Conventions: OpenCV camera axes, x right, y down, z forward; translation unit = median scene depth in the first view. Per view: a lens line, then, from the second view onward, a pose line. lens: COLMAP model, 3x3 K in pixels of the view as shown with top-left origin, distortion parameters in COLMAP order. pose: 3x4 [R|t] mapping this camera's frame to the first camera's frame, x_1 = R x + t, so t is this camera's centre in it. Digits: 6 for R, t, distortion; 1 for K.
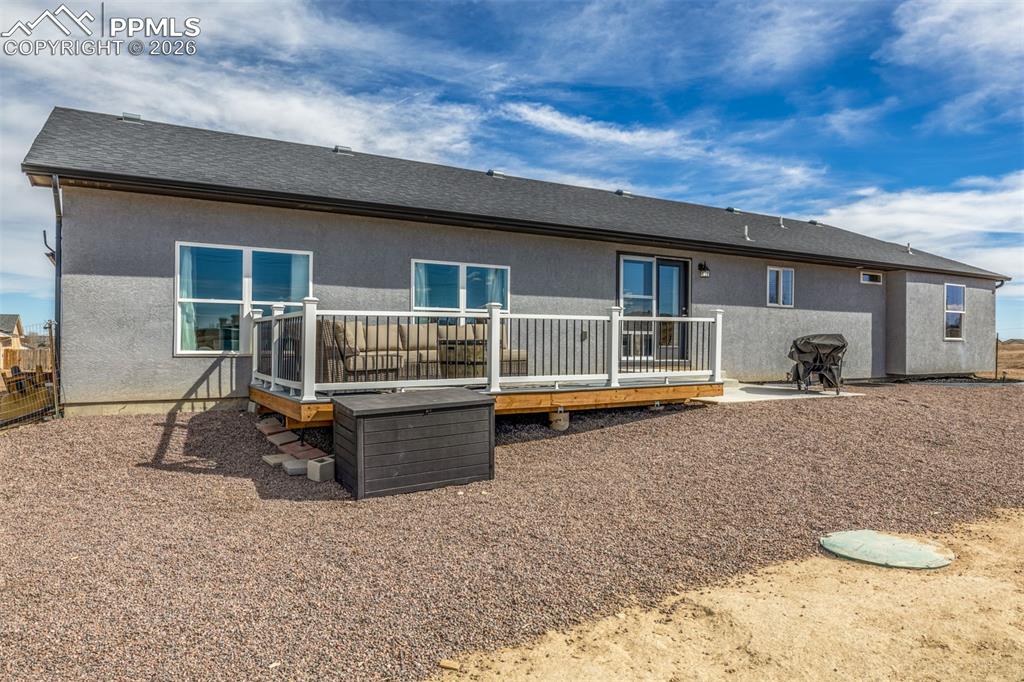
lens RADIAL K [[711.4, 0, 512.0], [0, 711.4, 341.0], [0, 0, 1]] dist [-0.007593, -0.003952]
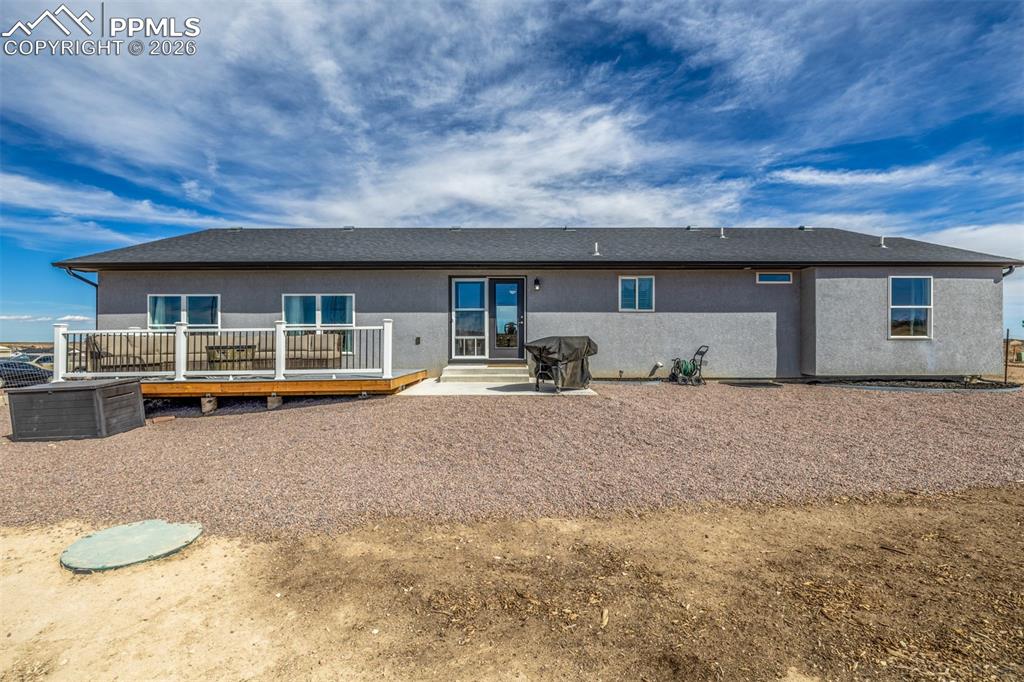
lens RADIAL K [[427.4, 0, 512.0], [0, 427.4, 341.0], [0, 0, 1]] dist [-0.009156, 0.000179]
pose [[0.849753, -0.008492, -0.527113, 0.642960], [0.010081, 0.999949, 0.000141, -0.003962], [0.527085, -0.005434, 0.849795, 0.371580]]
